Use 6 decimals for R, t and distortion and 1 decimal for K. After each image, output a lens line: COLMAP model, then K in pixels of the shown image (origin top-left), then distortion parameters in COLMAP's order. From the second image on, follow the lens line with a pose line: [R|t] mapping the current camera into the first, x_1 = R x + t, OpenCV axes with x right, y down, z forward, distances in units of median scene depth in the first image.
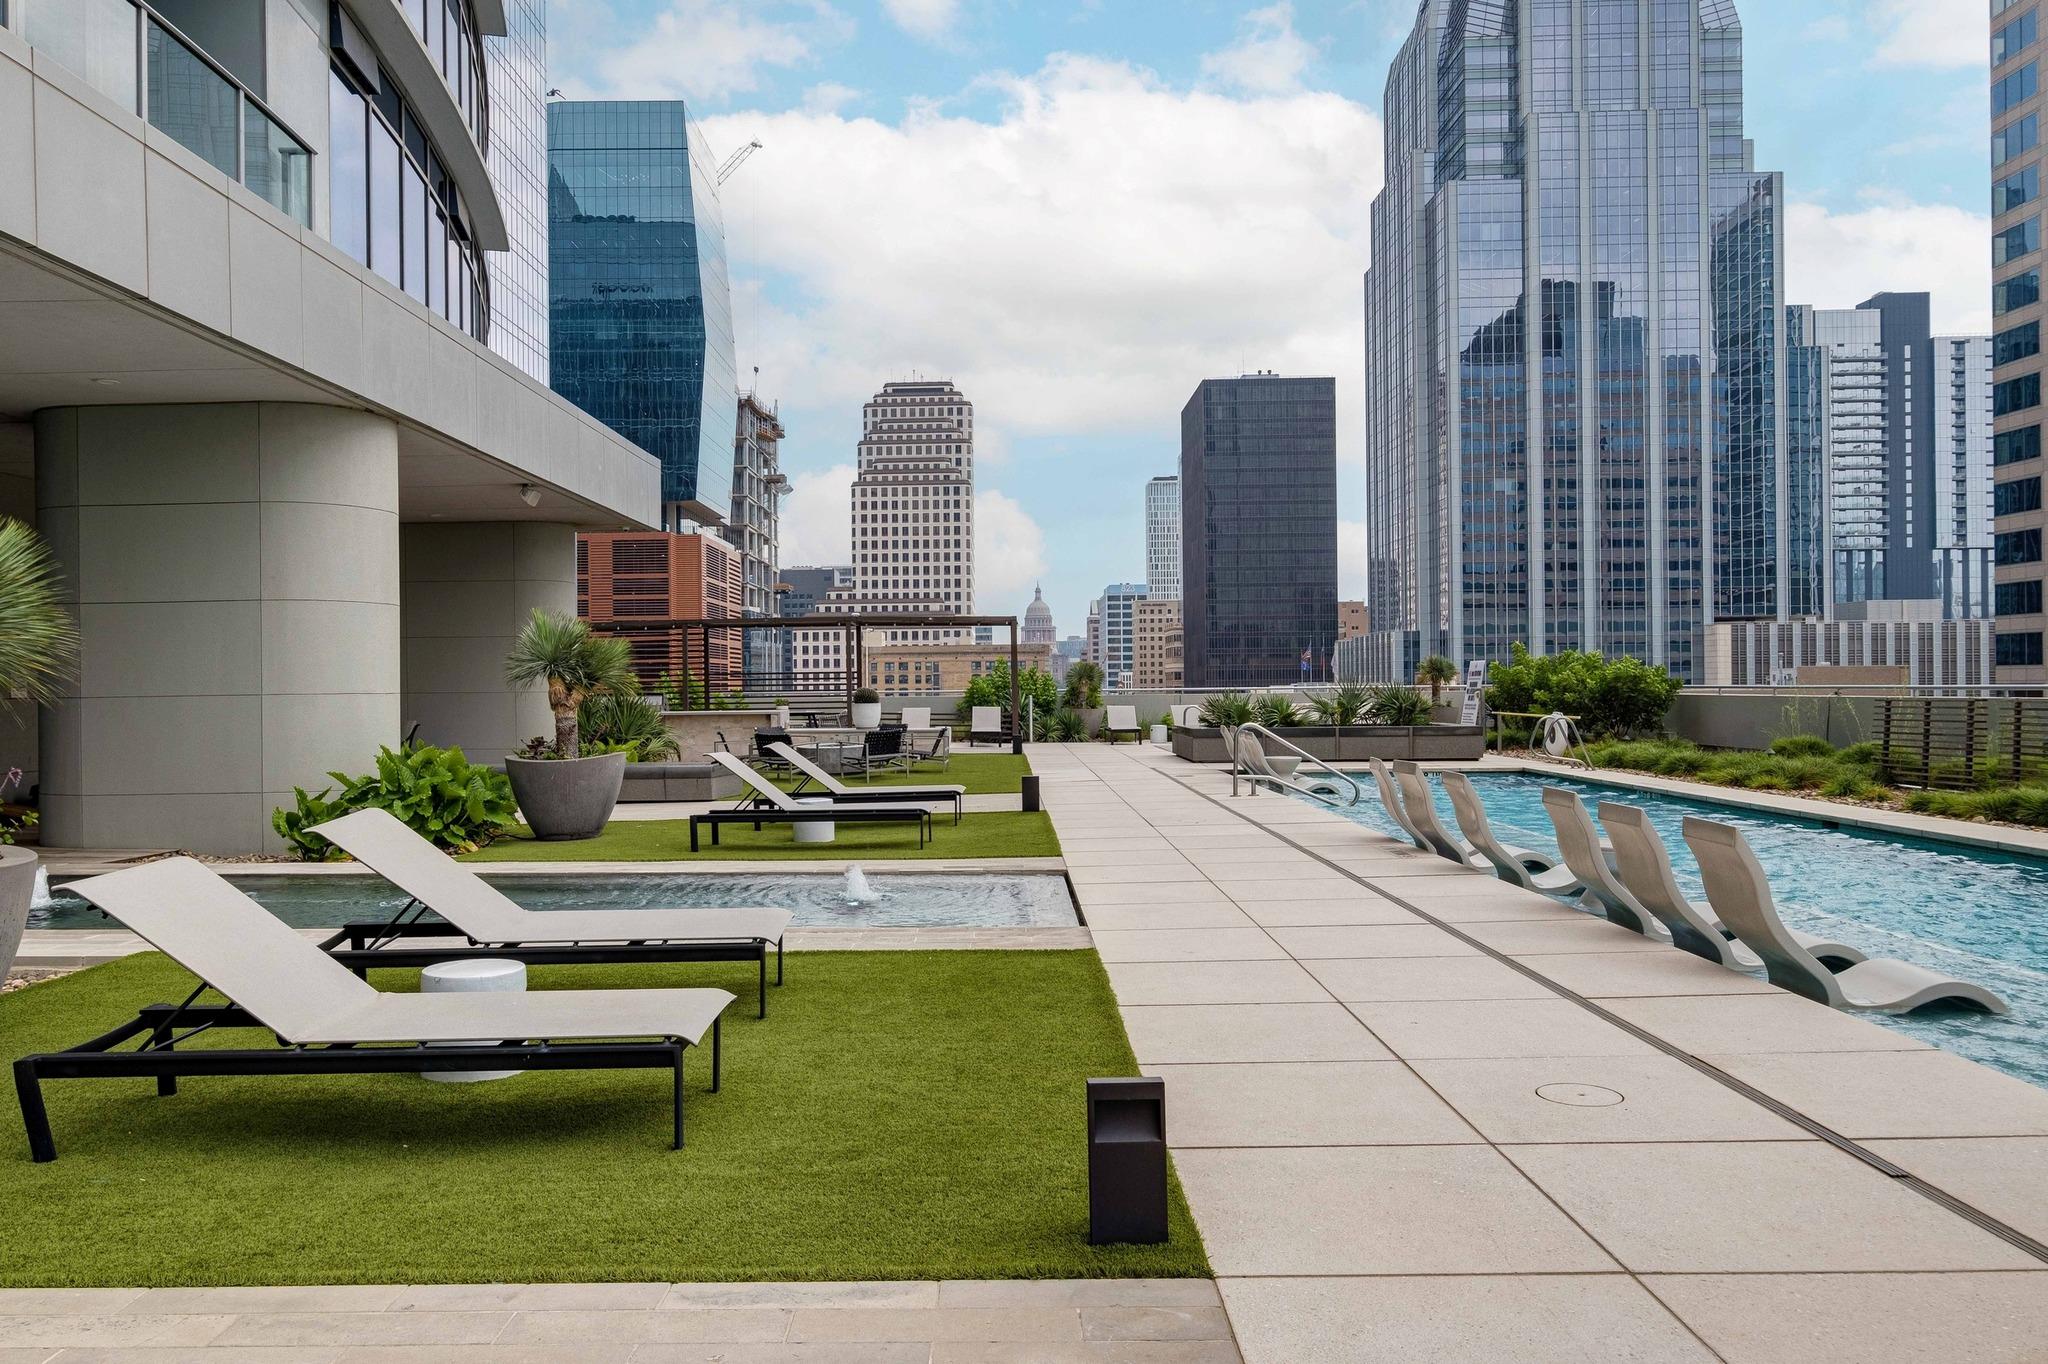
lens RADIAL K [[1407.6, 0, 1024.0], [0, 1407.6, 682.0], [0, 0, 1]] dist [-0.004684, 0.000012]
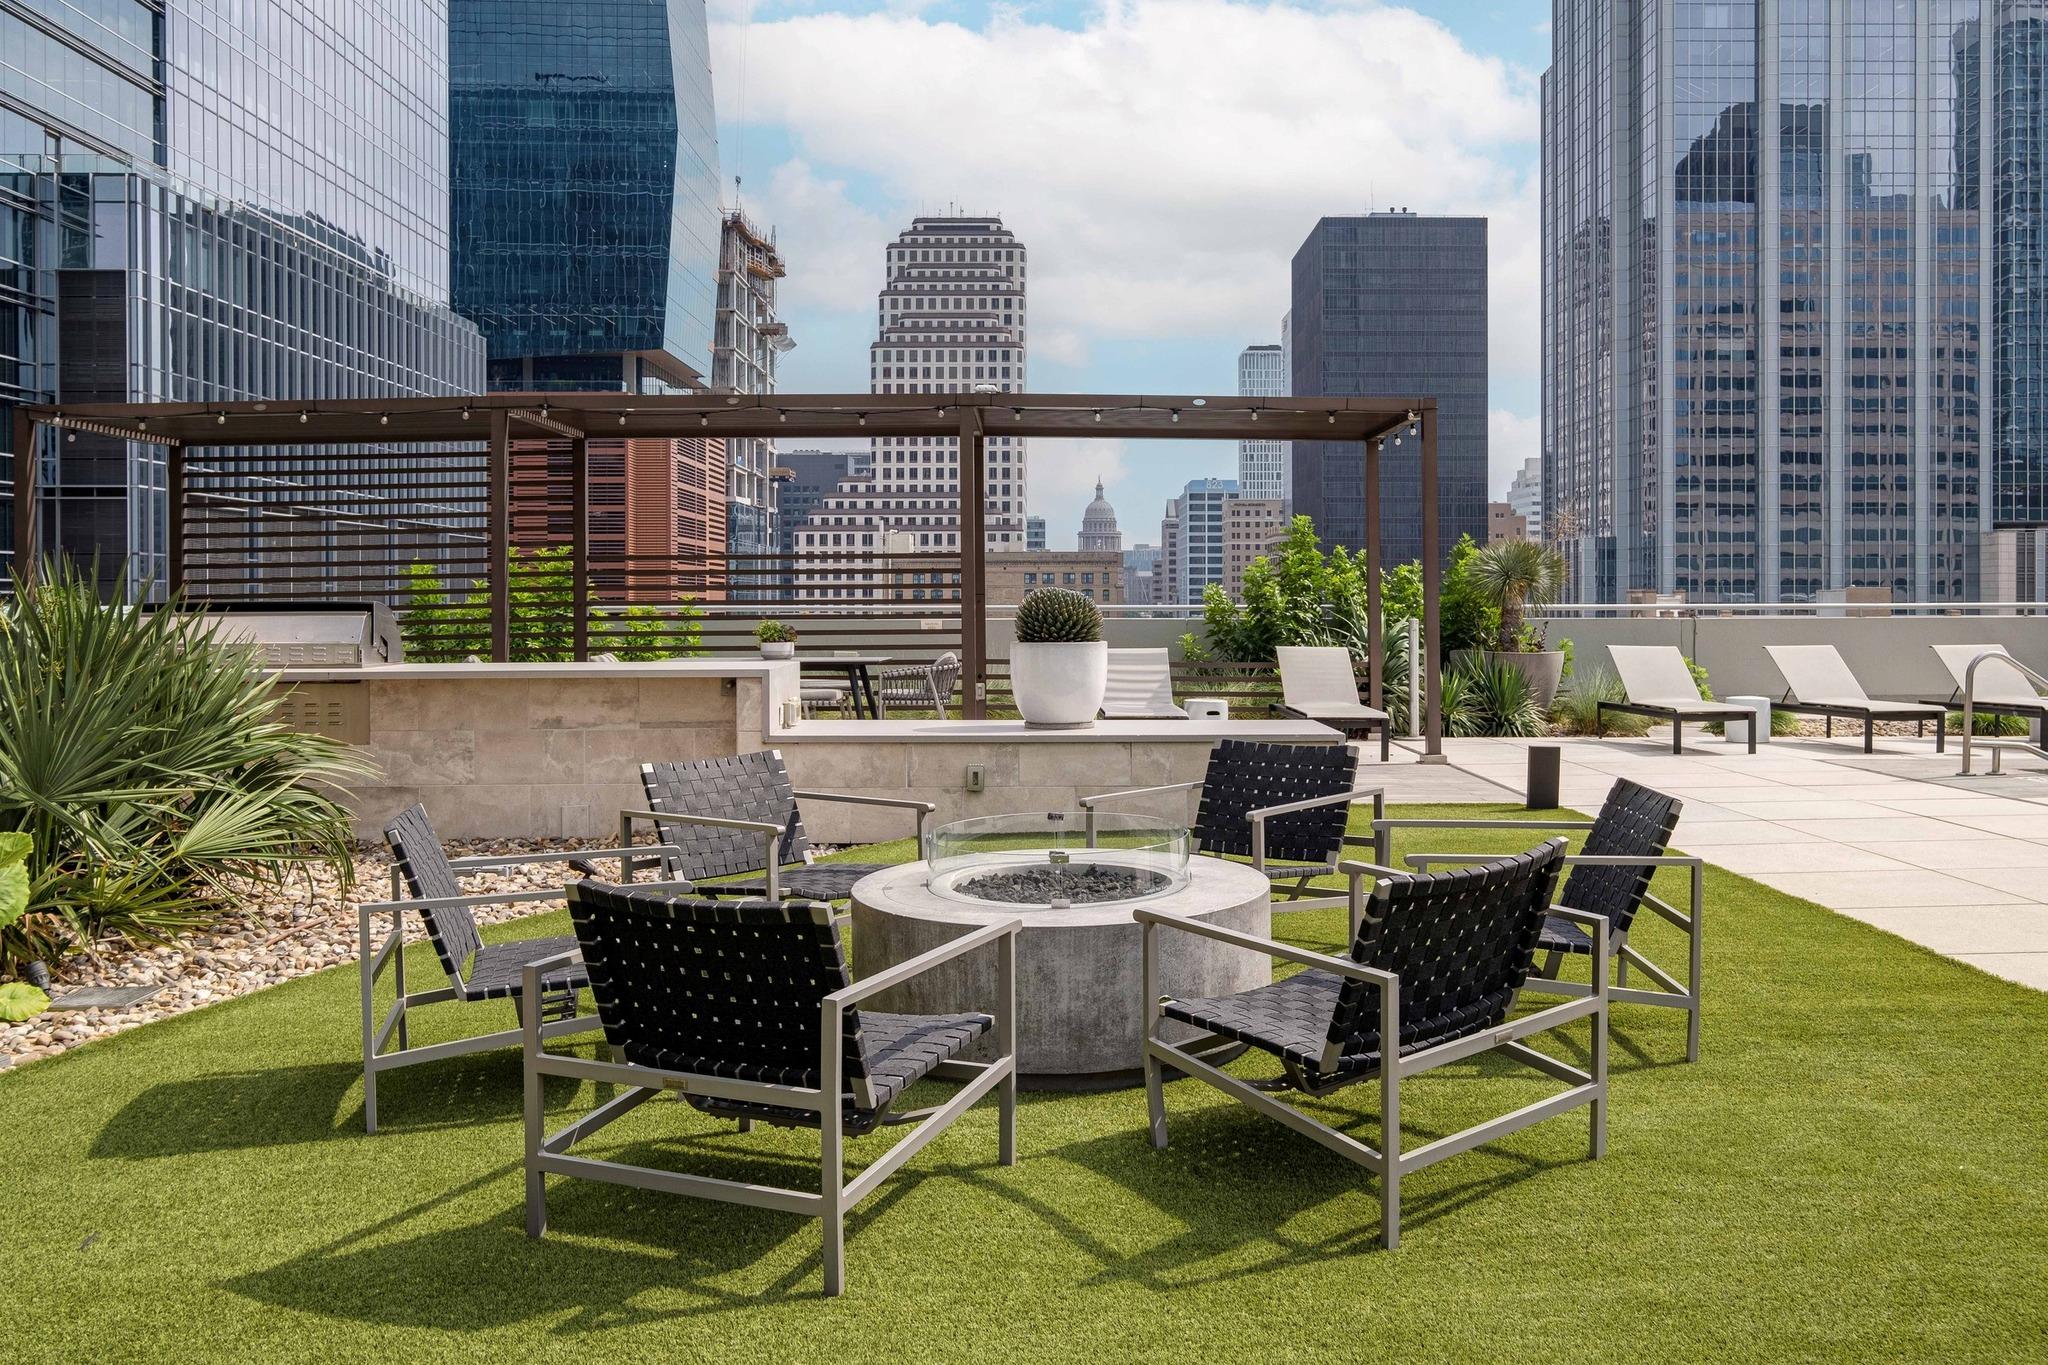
lens RADIAL K [[1106.7, 0, 1024.9], [0, 1106.7, 608.5], [0, 0, 1]] dist [0.003604, -0.000347]
pose [[0.998892, 0.007413, 0.046468, -0.064753], [-0.007555, 0.999967, 0.002870, 0.003260], [-0.046445, -0.003217, 0.998916, 0.381944]]
